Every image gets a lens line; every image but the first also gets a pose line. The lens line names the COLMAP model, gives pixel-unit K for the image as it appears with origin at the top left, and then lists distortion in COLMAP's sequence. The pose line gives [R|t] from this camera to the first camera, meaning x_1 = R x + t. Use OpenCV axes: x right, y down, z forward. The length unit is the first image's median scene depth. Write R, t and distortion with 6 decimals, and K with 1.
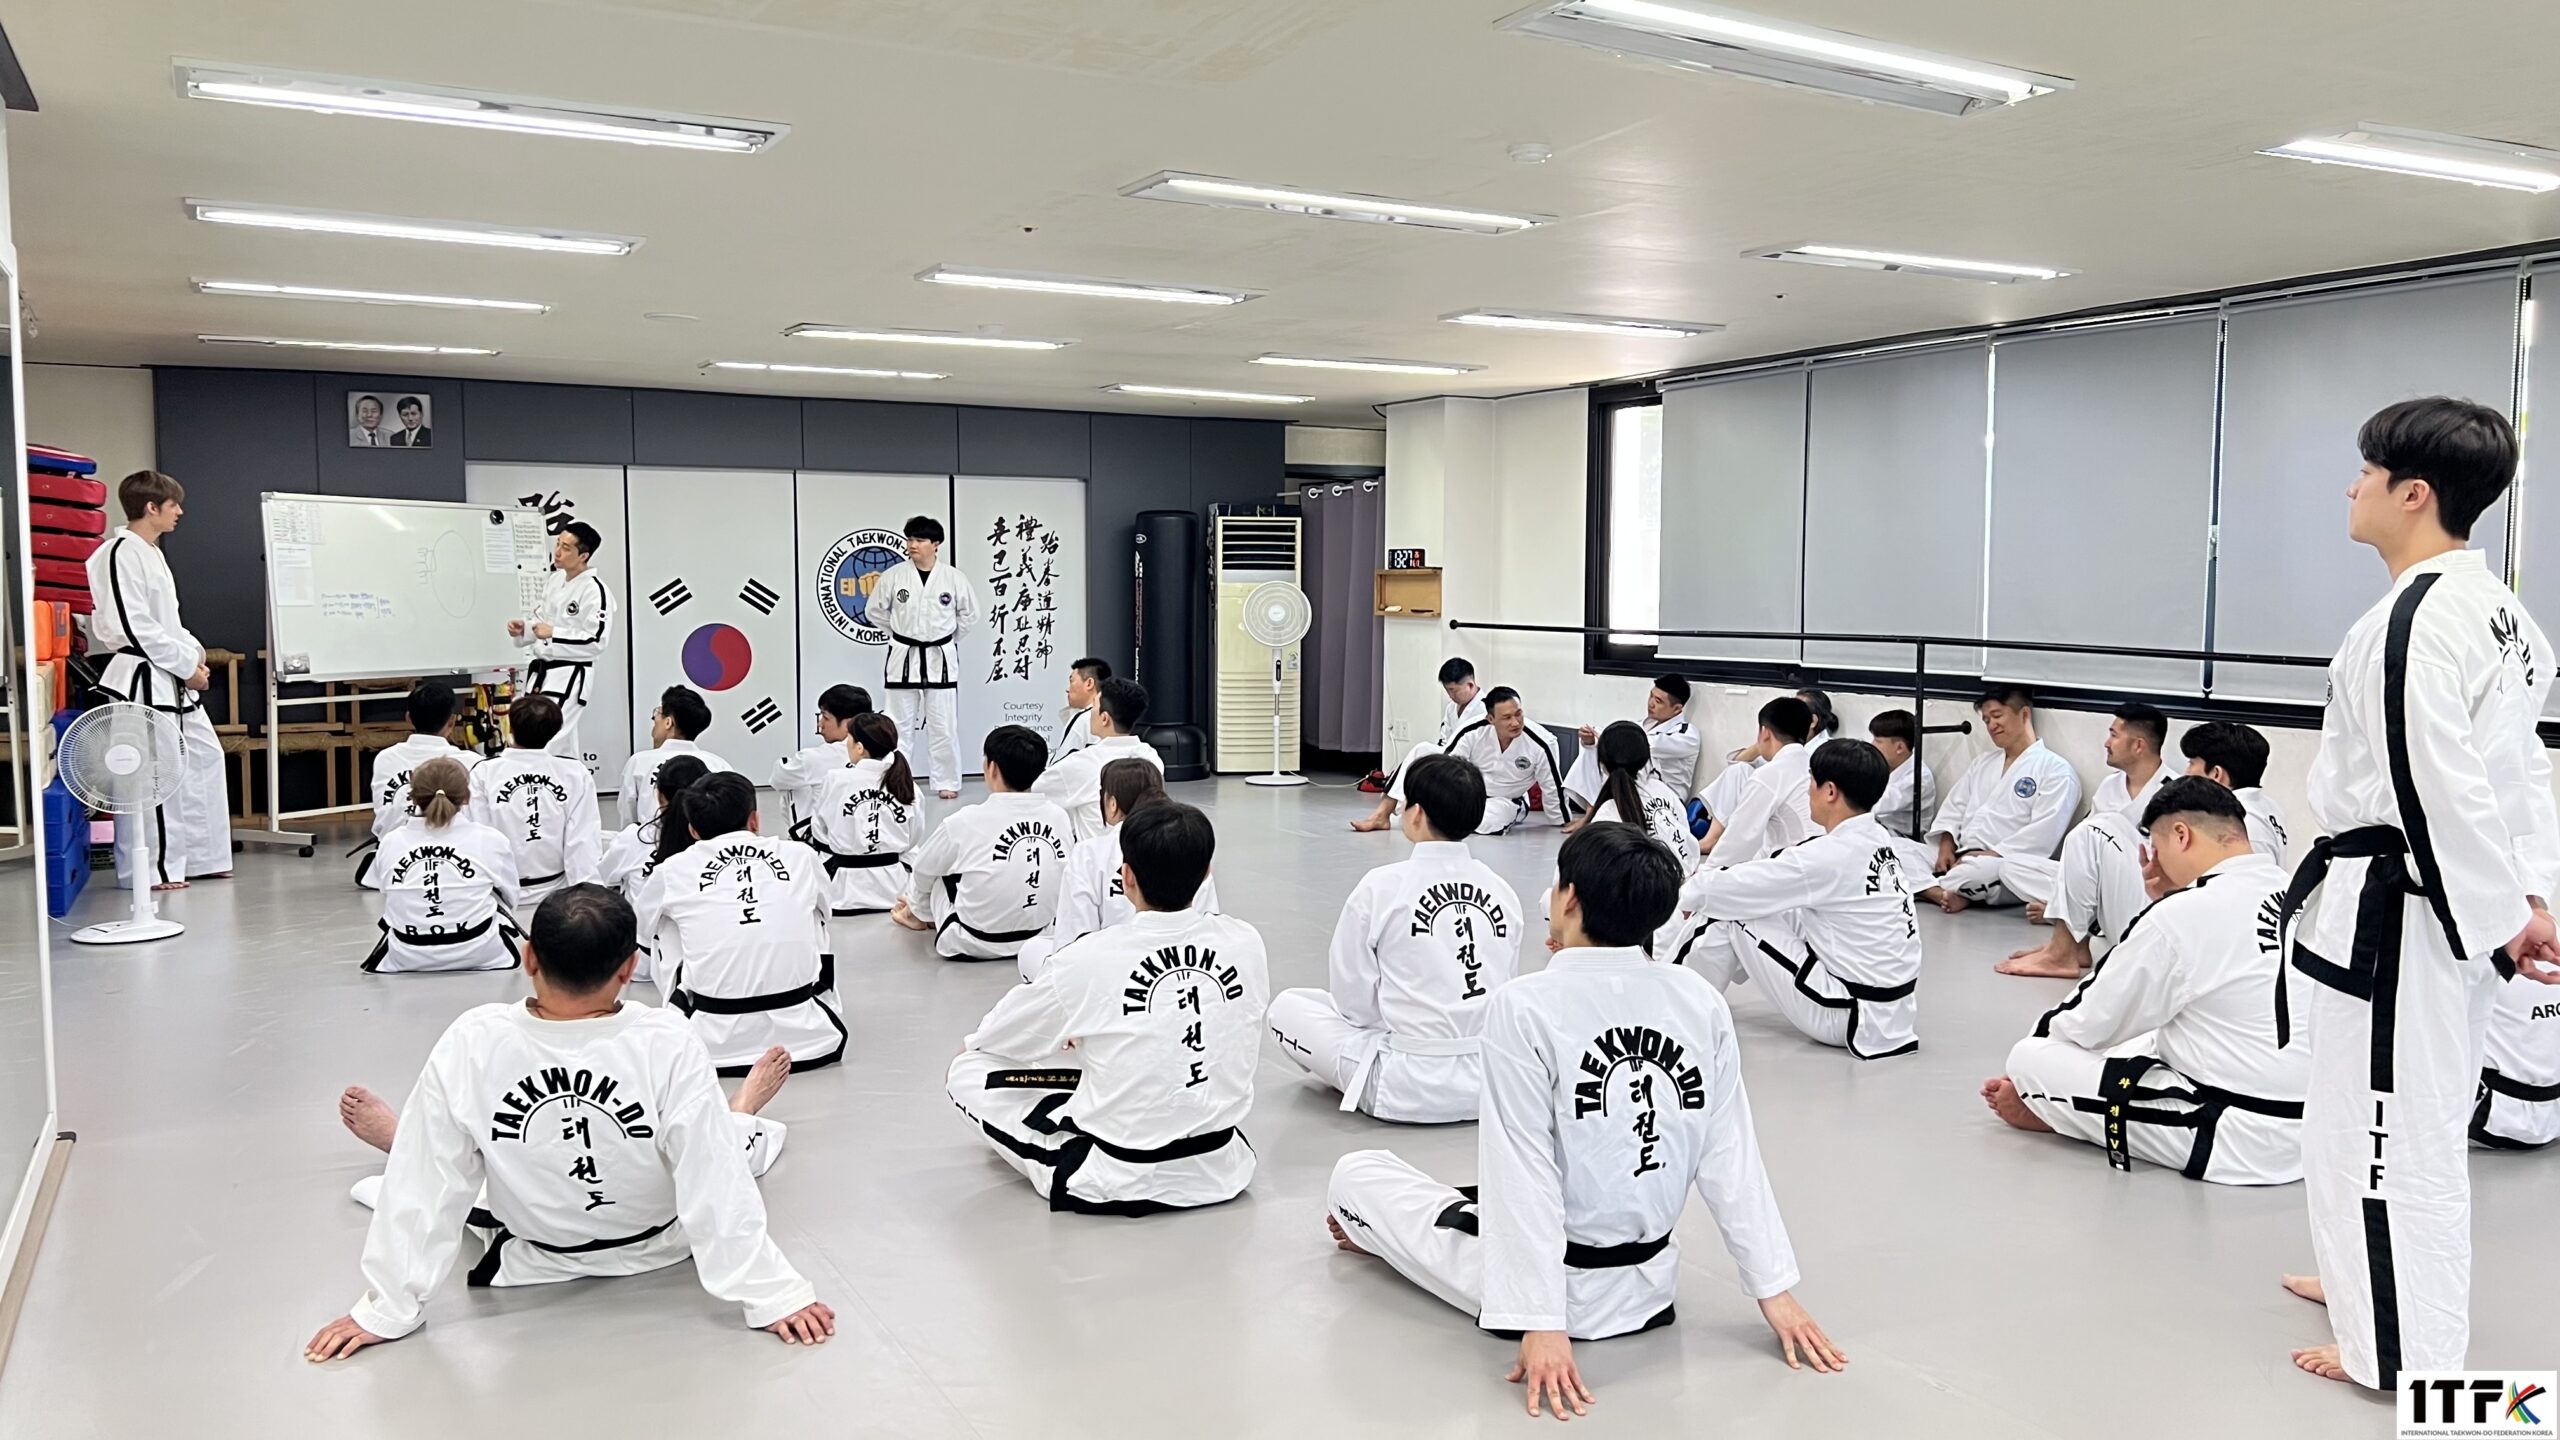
lens RADIAL K [[1892.7, 0, 1288.5], [0, 1892.7, 714.9], [0, 0, 1]] dist [0.057892, -0.080056]
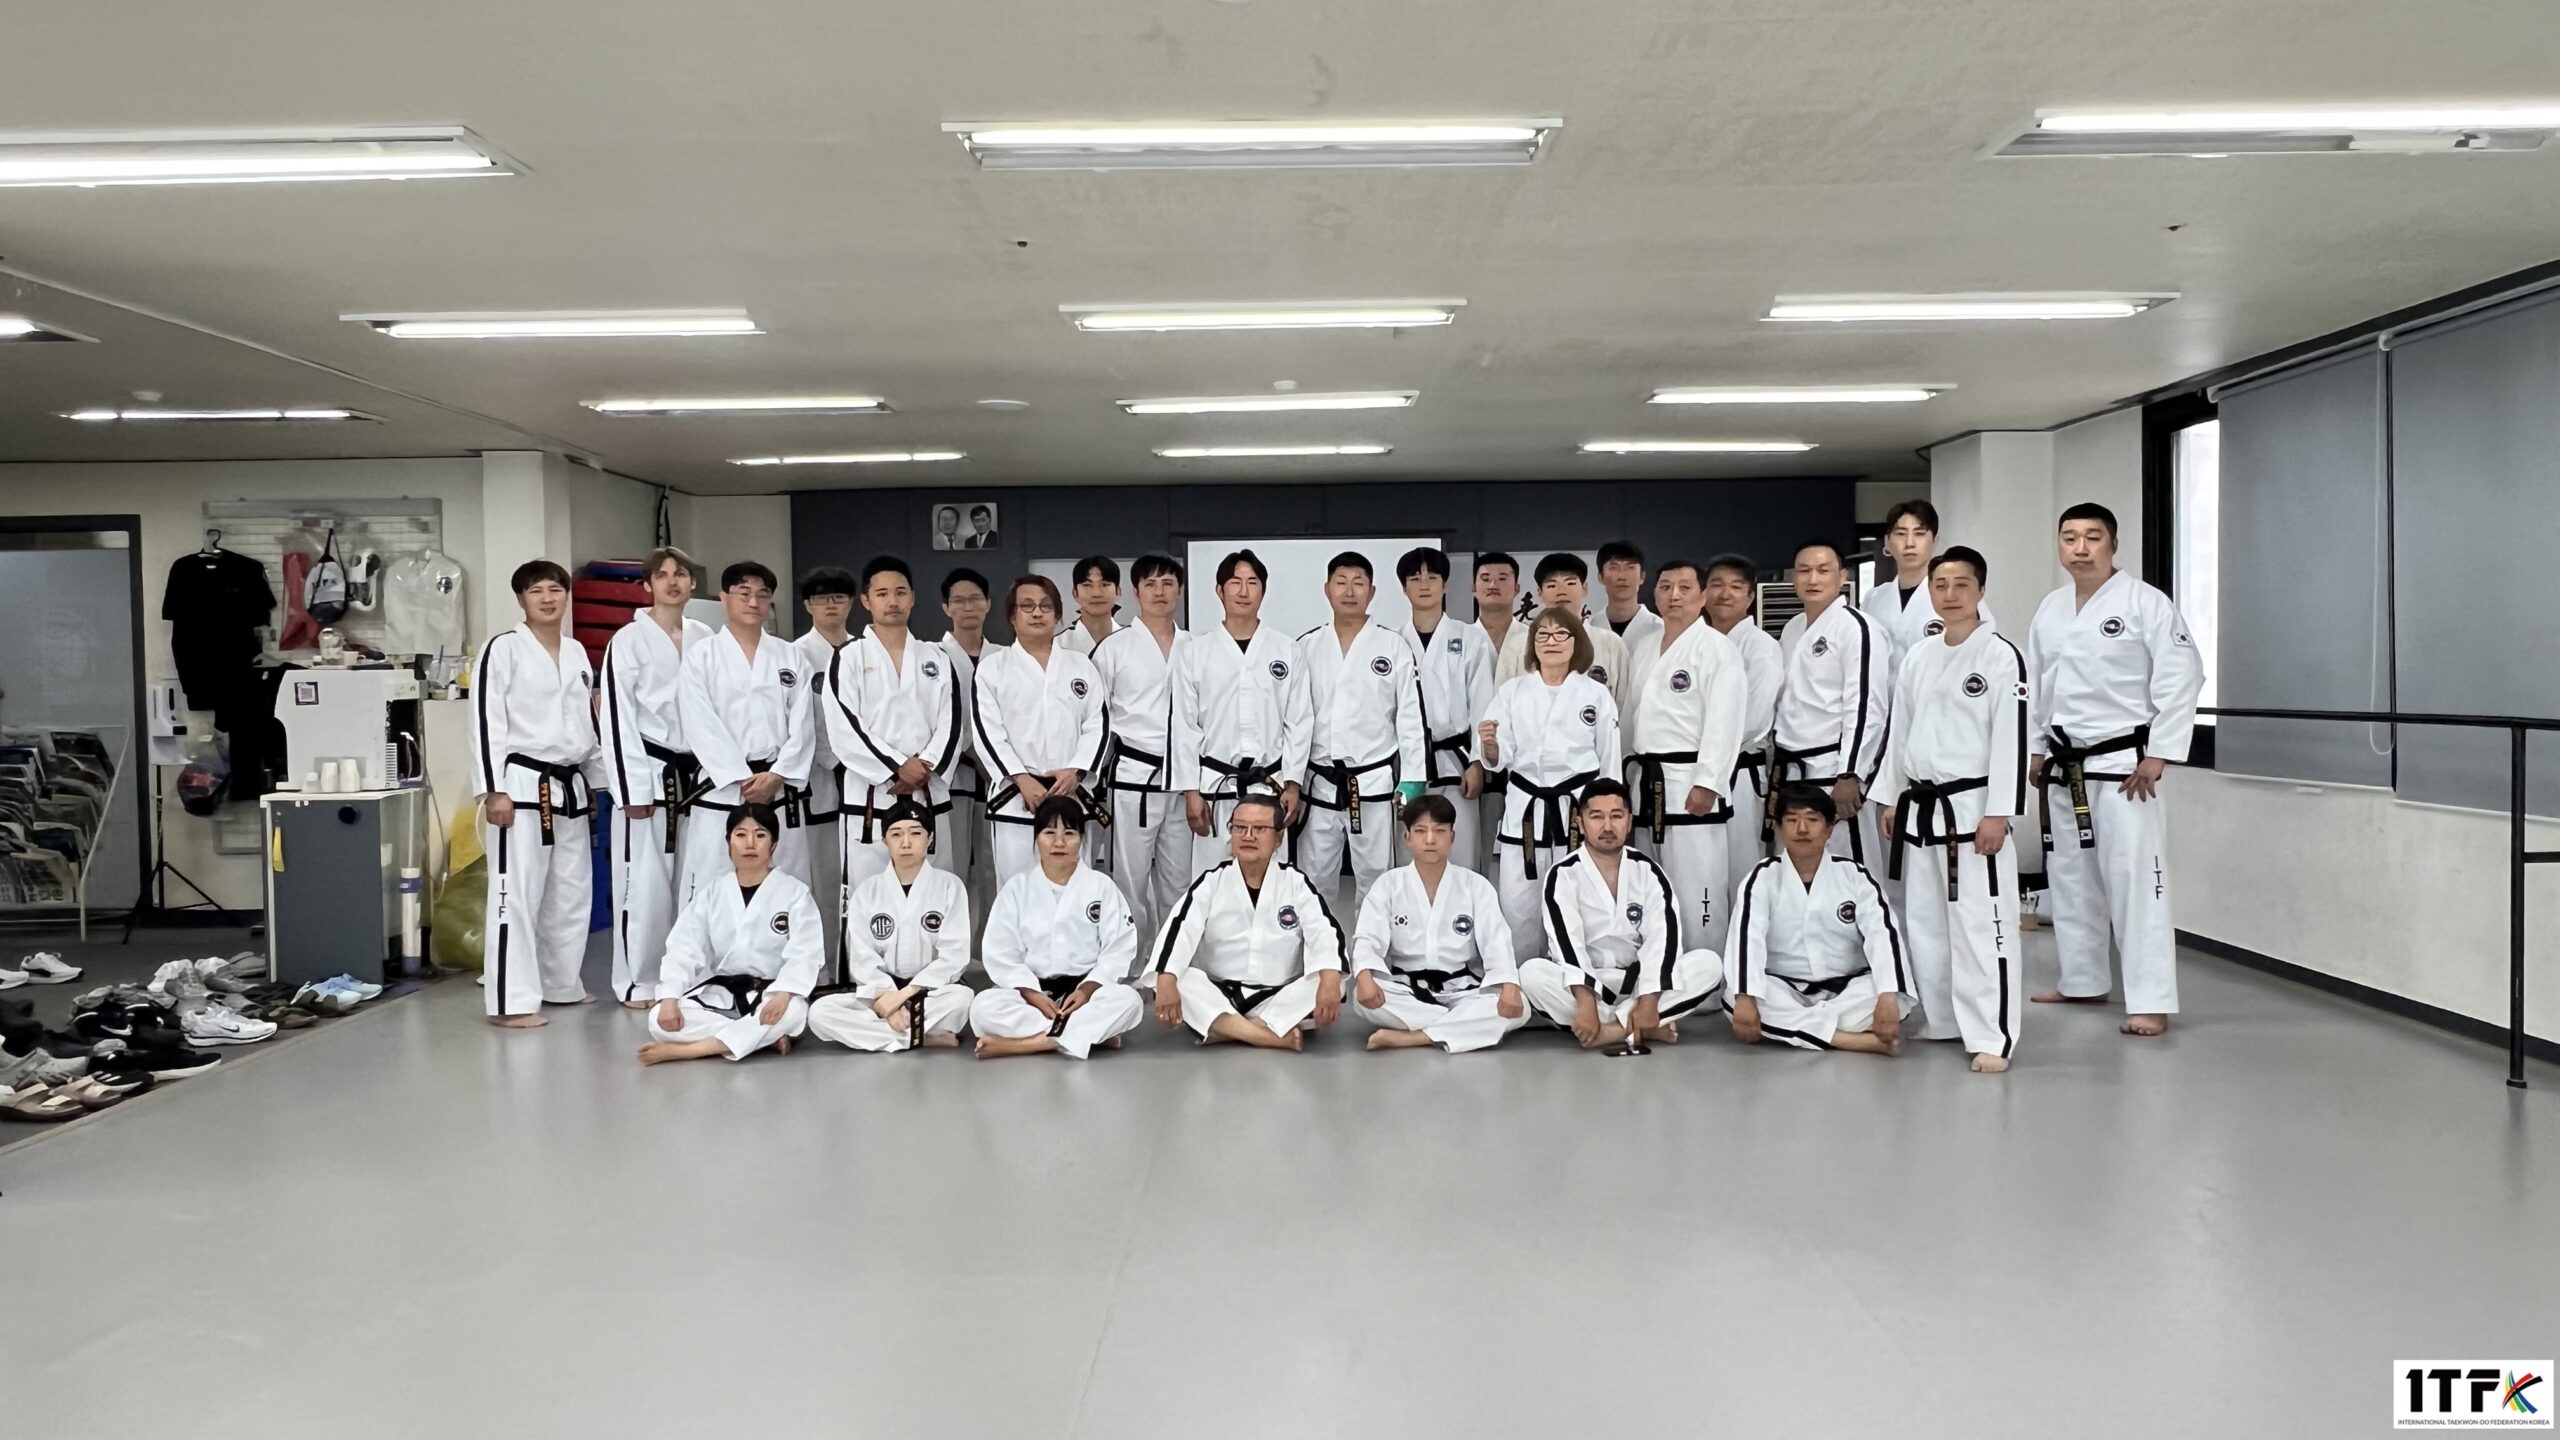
lens RADIAL K [[1668.0, 0, 1301.1], [0, 1668.0, 725.3], [0, 0, 1]] dist [-0.011702, 0.005782]
pose [[0.884970, 0.002301, -0.465642, 0.158998], [-0.017253, 0.999463, -0.027851, -0.010533], [0.465328, 0.032681, 0.884535, 0.201065]]
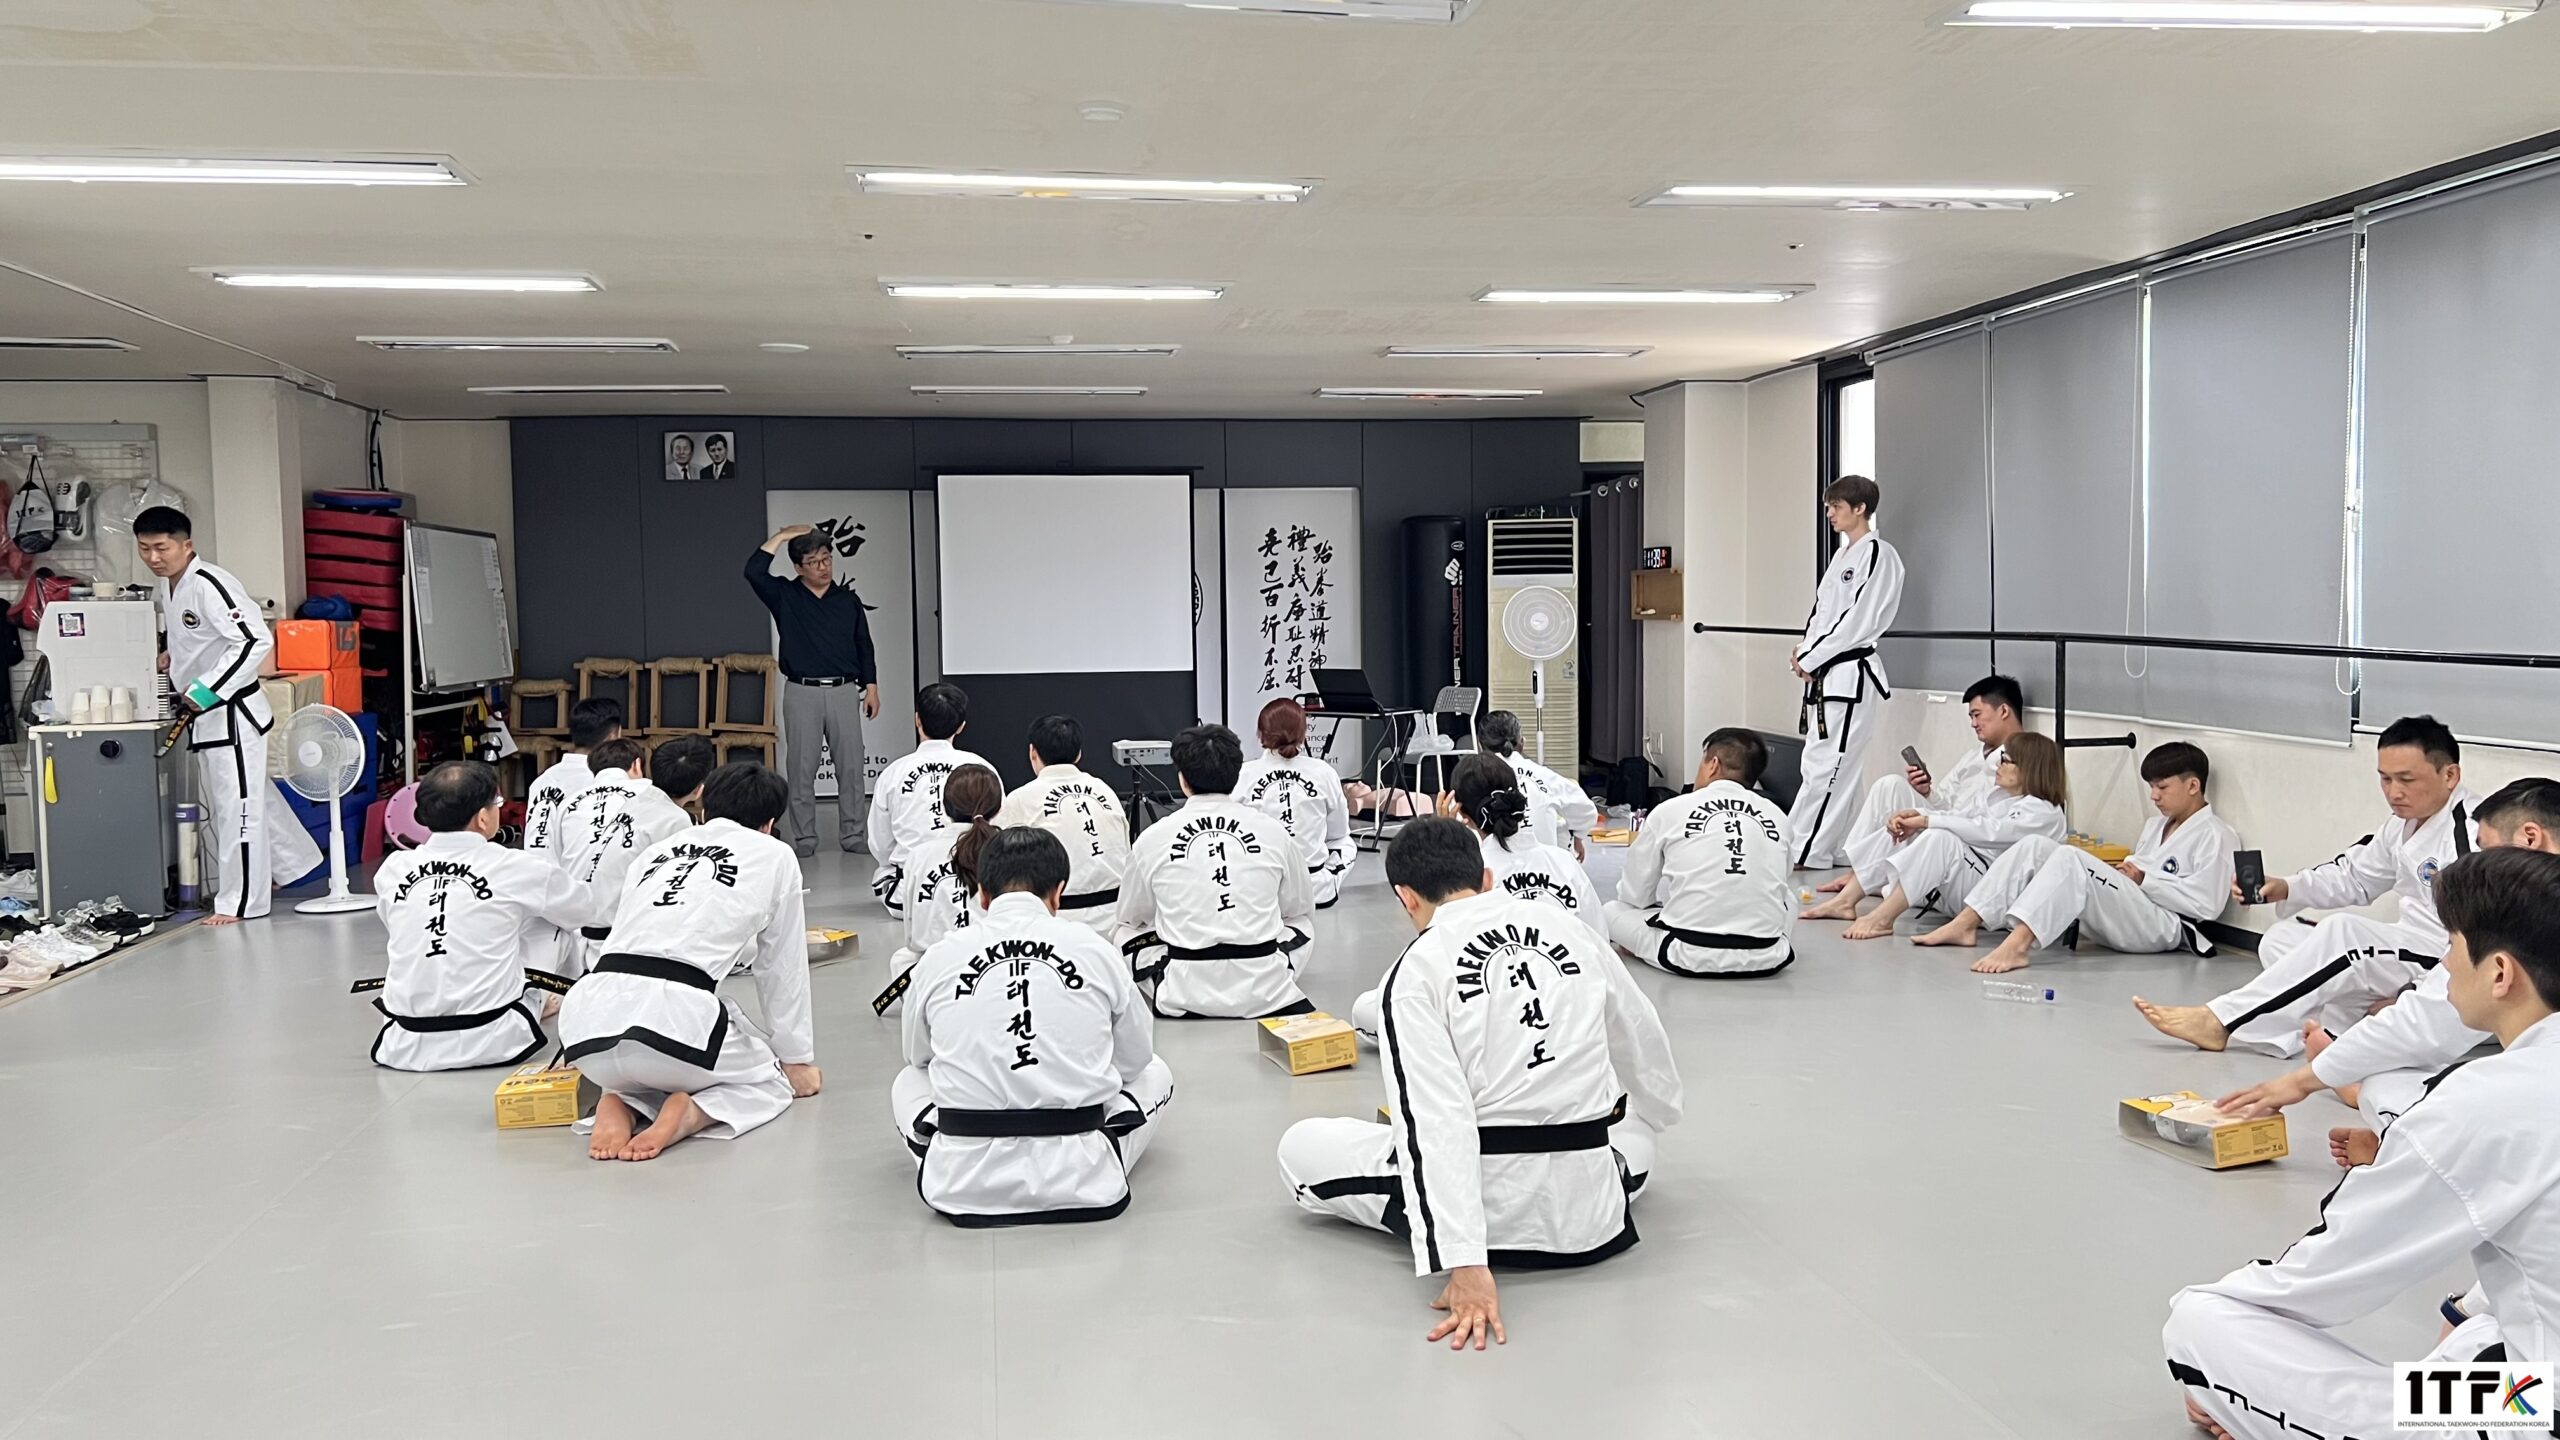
lens RADIAL K [[1892.7, 0, 1287.3], [0, 1892.7, 730.4], [0, 0, 1]] dist [0.057892, -0.080056]
pose [[0.945523, 0.005415, -0.325512, 0.199986], [-0.005358, 0.999985, 0.001072, 0.002233], [0.325513, 0.000731, 0.945537, 0.057487]]
